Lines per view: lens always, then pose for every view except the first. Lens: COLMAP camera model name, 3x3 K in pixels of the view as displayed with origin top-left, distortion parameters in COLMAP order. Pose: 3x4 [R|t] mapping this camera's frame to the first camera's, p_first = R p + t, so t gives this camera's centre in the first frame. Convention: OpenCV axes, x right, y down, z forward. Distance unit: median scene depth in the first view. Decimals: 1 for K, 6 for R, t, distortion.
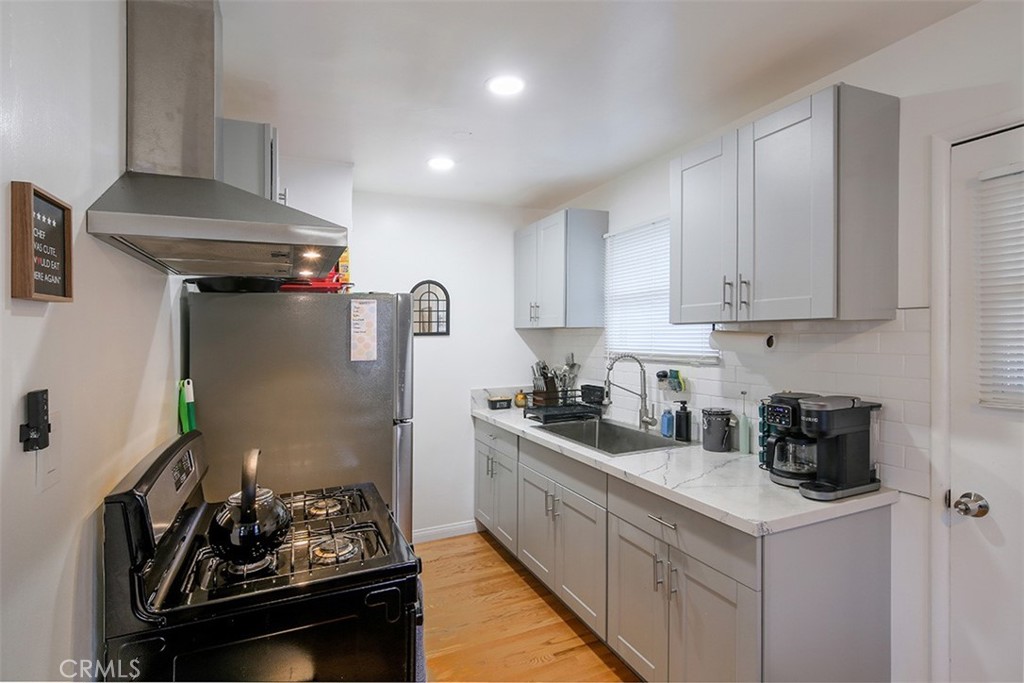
lens RADIAL K [[503.5, 0, 509.0], [0, 503.5, 346.1], [0, 0, 1]] dist [0.009416, -0.004960]
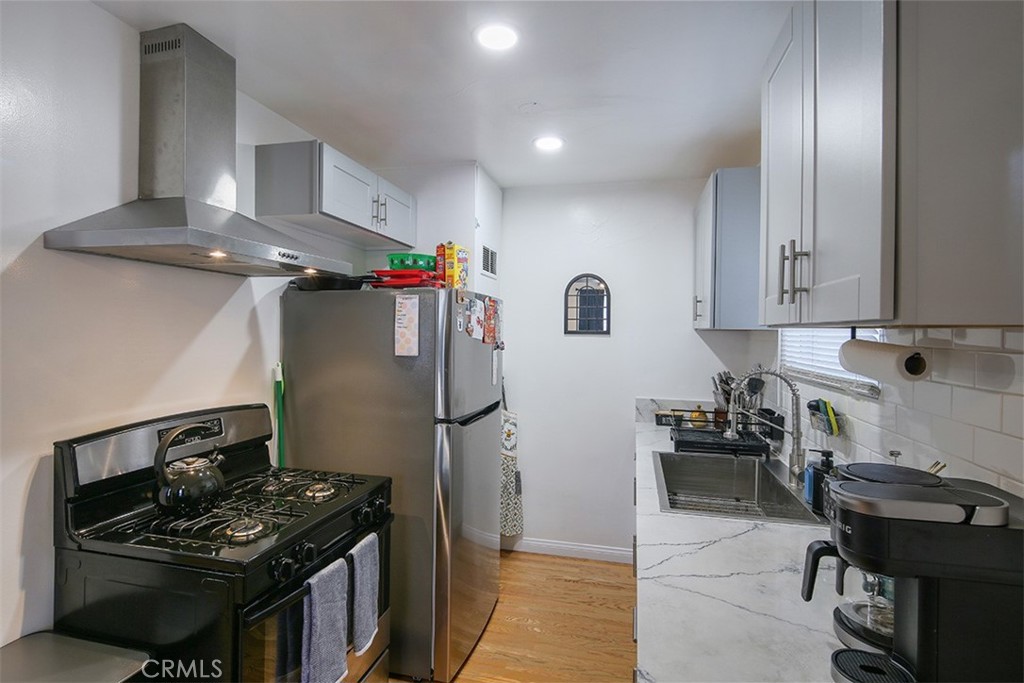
lens RADIAL K [[503.5, 0, 511.5], [0, 503.5, 341.2], [0, 0, 1]] dist [0.009416, -0.004960]
pose [[0.799321, 0.040345, -0.599549, 0.402973], [-0.043900, 0.998998, 0.008698, -0.015002], [0.599299, 0.019368, 0.800291, 0.265390]]
